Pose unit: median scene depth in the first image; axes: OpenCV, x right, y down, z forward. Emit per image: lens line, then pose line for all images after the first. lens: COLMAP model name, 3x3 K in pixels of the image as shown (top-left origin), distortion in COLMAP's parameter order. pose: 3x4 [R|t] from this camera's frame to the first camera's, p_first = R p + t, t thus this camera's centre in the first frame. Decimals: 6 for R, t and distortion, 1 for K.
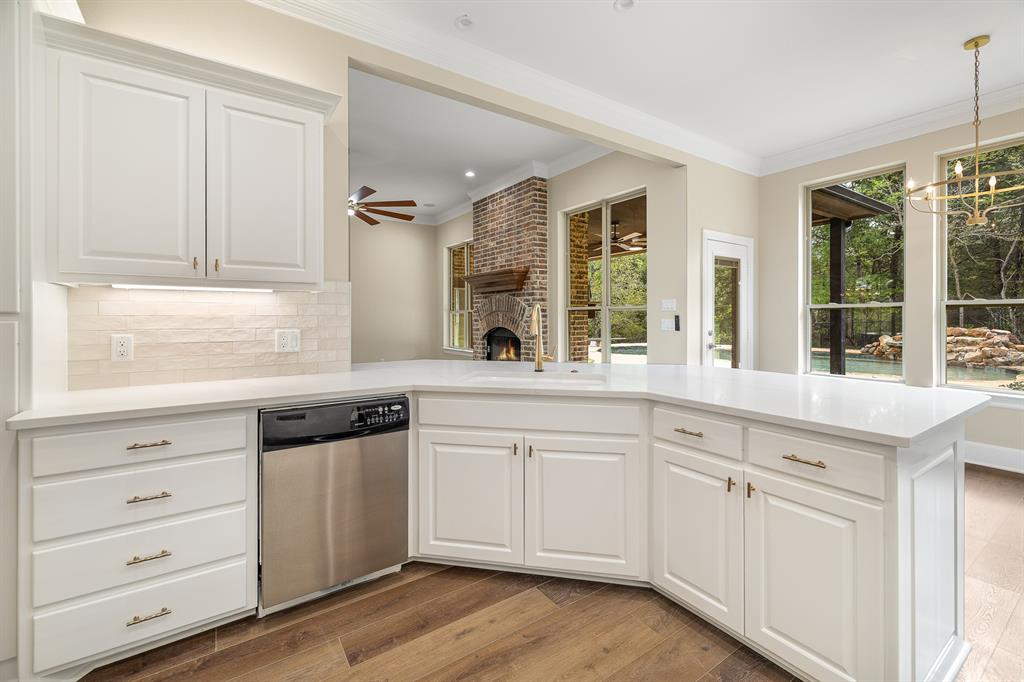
lens RADIAL K [[437.6, 0, 511.0], [0, 437.6, 316.6], [0, 0, 1]] dist [-0.001171, -0.000192]
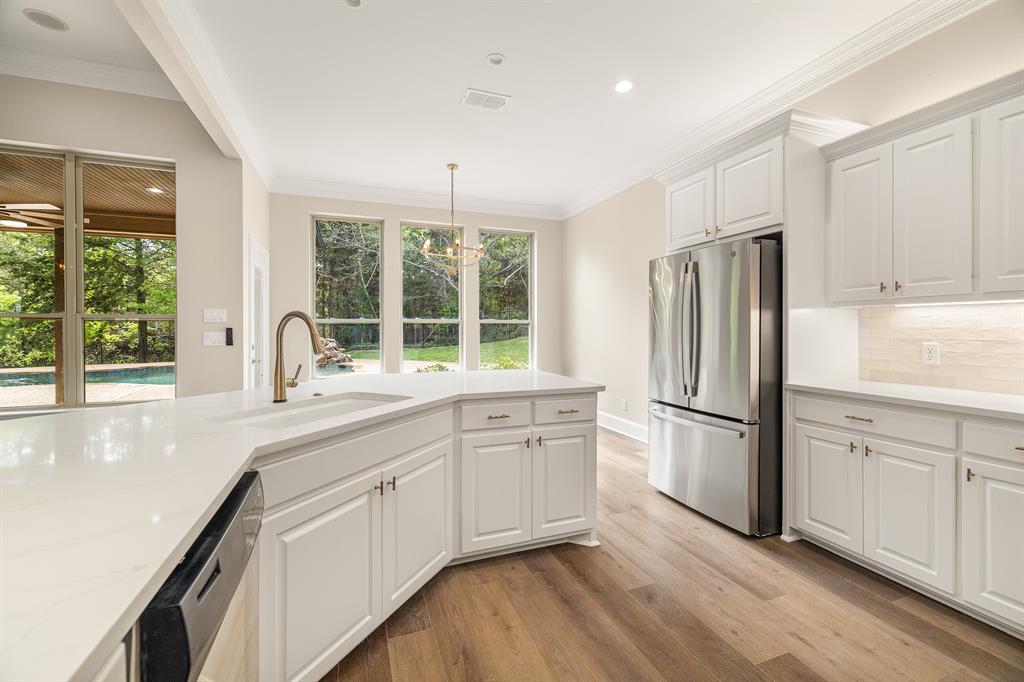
lens RADIAL K [[430.5, 0, 514.3], [0, 430.5, 331.5], [0, 0, 1]] dist [-0.000083, 0.000089]
pose [[0.223849, -0.004333, 0.974614, -0.231782], [-0.000526, 0.999989, 0.004566, 0.000195], [-0.974624, -0.001534, 0.223844, 0.180301]]
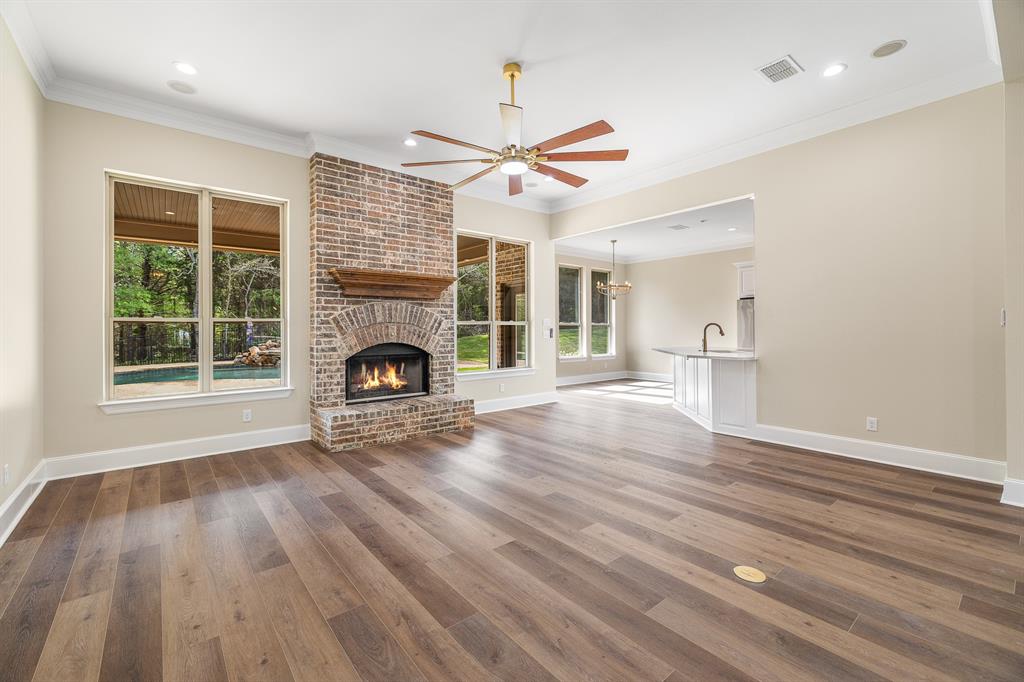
lens RADIAL K [[435.0, 0, 508.2], [0, 435.0, 326.1], [0, 0, 1]] dist [0.002149, -0.000052]
pose [[-0.086462, 0.009986, 0.996205, -0.883957], [0.002397, 0.999949, -0.009815, 0.002244], [-0.996252, 0.001539, -0.086481, 0.921846]]
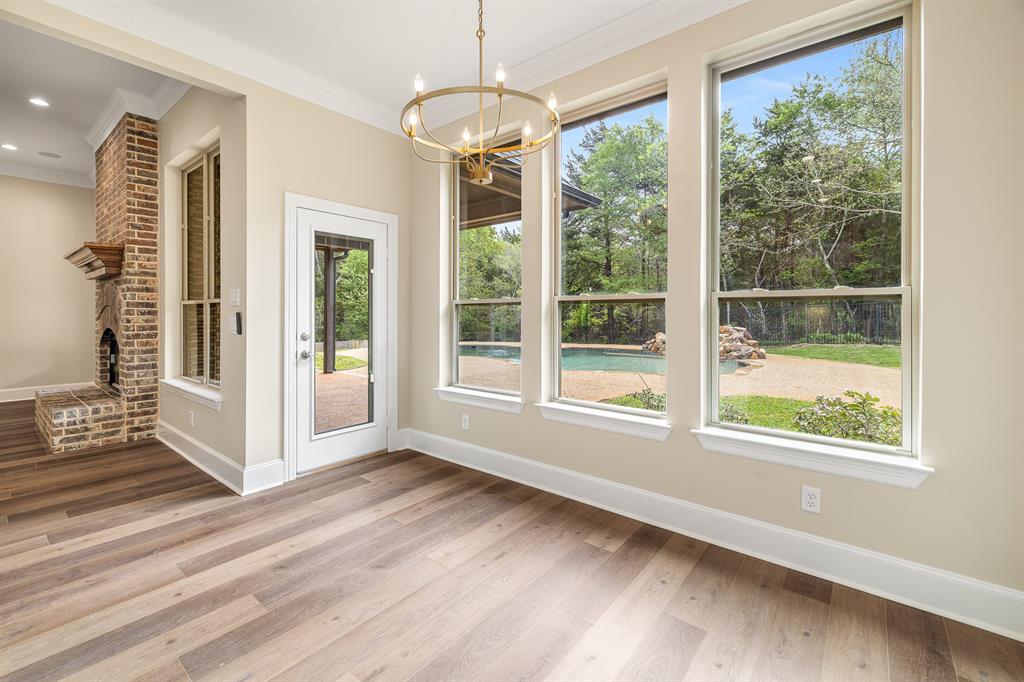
lens RADIAL K [[441.6, 0, 507.8], [0, 441.6, 308.3], [0, 0, 1]] dist [-0.000024, -0.000222]
pose [[0.957599, 0.006844, 0.288024, 0.413056], [-0.002923, 0.999897, -0.014040, -0.000302], [-0.288090, 0.012603, 0.957520, 0.148141]]
